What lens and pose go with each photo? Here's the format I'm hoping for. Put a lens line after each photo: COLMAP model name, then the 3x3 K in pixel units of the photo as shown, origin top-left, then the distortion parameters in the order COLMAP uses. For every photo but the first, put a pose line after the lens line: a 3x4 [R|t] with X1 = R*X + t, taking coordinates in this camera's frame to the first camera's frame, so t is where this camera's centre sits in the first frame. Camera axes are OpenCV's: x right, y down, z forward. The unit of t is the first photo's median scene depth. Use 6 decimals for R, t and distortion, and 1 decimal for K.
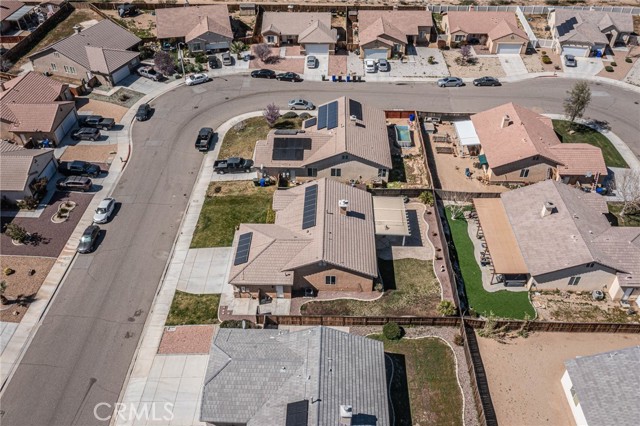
lens RADIAL K [[524.4, 0, 322.3], [0, 524.4, 204.7], [0, 0, 1]] dist [-0.006573, -0.001232]
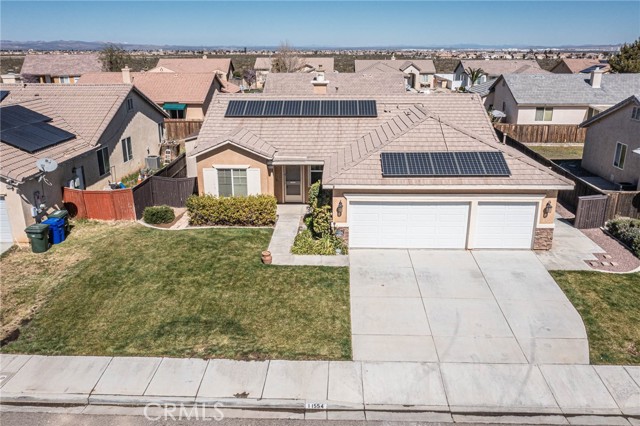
lens RADIAL K [[524.4, 0, 322.3], [0, 524.4, 204.7], [0, 0, 1]] dist [-0.006573, -0.001232]
pose [[0.001544, -0.290085, 0.957000, -0.410452], [0.633256, 0.740947, 0.223573, -0.022634], [-0.773941, 0.605680, 0.184842, 0.841250]]
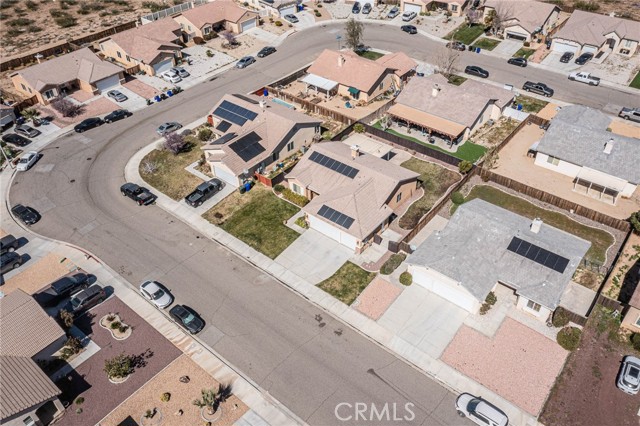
lens RADIAL K [[506.2, 0, 320.0], [0, 506.2, 213.0], [0, 0, 1]] dist [-0.003900, 0.002984]
pose [[0.612201, -0.512318, 0.602279, -0.668344], [0.513601, 0.836788, 0.189737, -0.117461], [-0.601185, 0.193174, 0.775410, 0.161882]]
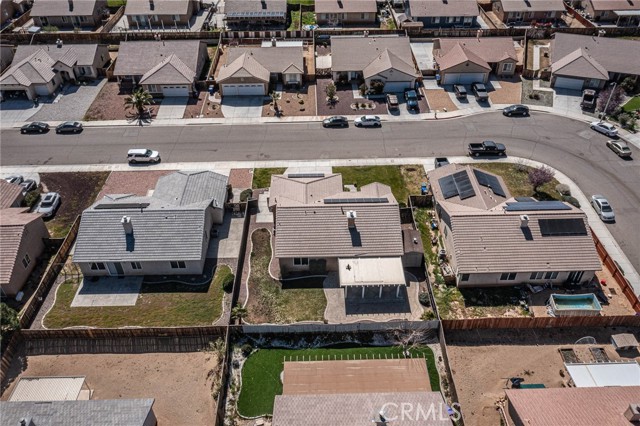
lens RADIAL K [[506.2, 0, 320.0], [0, 506.2, 213.0], [0, 0, 1]] dist [-0.003900, 0.002984]
pose [[0.046245, 0.641147, -0.766023, 0.654877], [-0.623574, 0.617611, 0.479283, -0.362126], [0.780396, 0.455507, 0.428364, 0.472313]]
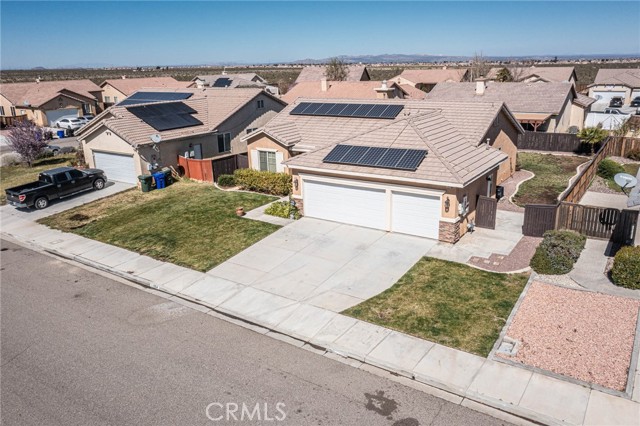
lens RADIAL K [[506.2, 0, 320.0], [0, 506.2, 213.0], [0, 0, 1]] dist [-0.003900, 0.002984]
pose [[0.540186, -0.254022, 0.802291, -0.422853], [0.550101, 0.828058, -0.108205, 0.116425], [-0.636858, 0.499792, 0.587044, 0.673363]]
